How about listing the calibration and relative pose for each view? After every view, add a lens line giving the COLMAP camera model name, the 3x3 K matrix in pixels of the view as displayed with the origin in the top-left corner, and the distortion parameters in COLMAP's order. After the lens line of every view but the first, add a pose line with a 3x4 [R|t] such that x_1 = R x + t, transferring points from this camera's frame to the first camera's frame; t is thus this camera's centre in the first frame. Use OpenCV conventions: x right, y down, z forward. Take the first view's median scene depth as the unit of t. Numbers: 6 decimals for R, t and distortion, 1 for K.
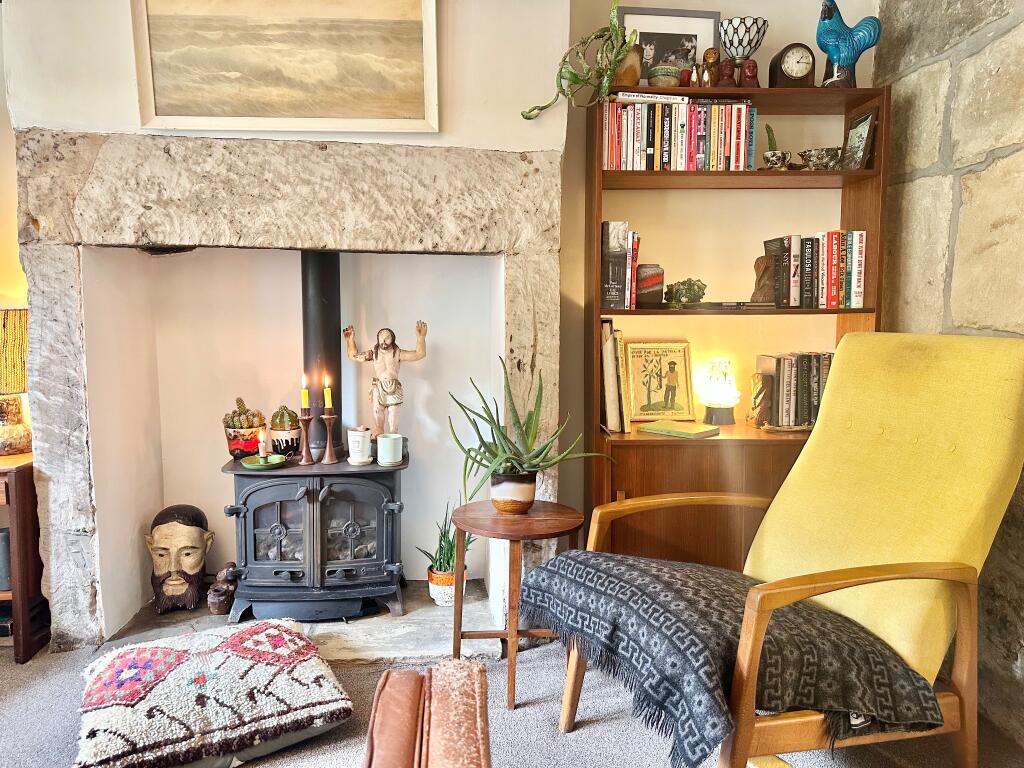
lens RADIAL K [[723.0, 0, 512.0], [0, 723.0, 384.0], [0, 0, 1]] dist [0.083682, -0.112009]
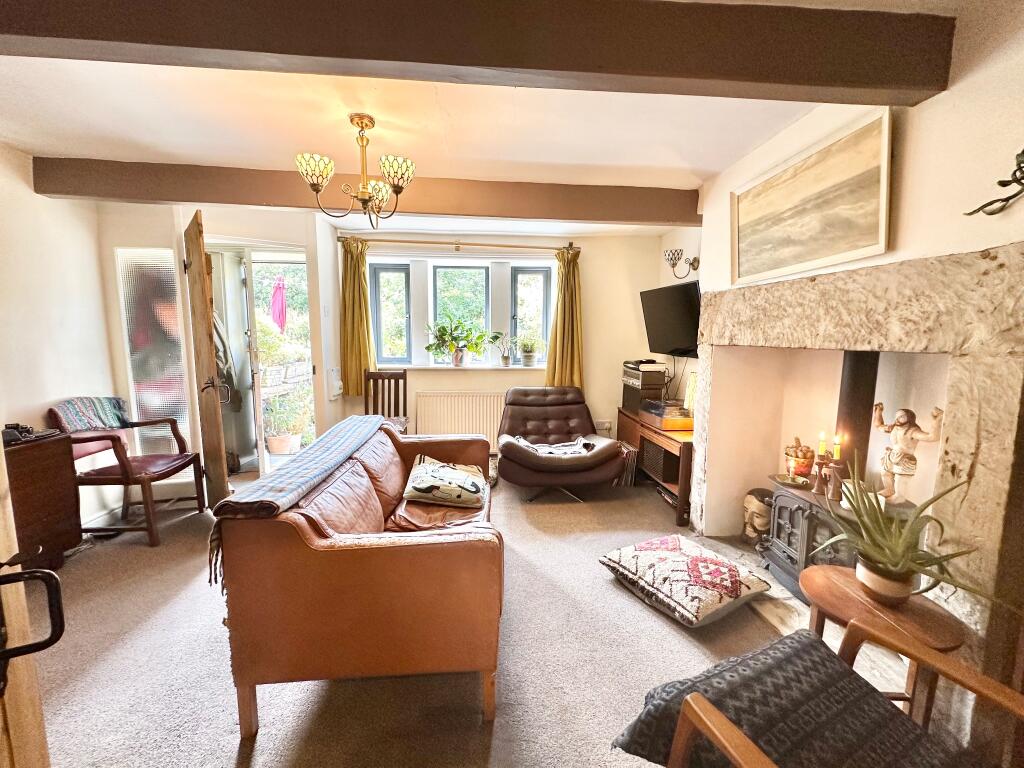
lens RADIAL K [[410.1, 0, 514.0], [0, 410.1, 383.1], [0, 0, 1]] dist [0.000172, 0.000515]
pose [[0.022669, 0.104847, -0.994230, 0.535854], [-0.113894, 0.988282, 0.101623, -0.130124], [0.993234, 0.110933, 0.034344, 0.389728]]
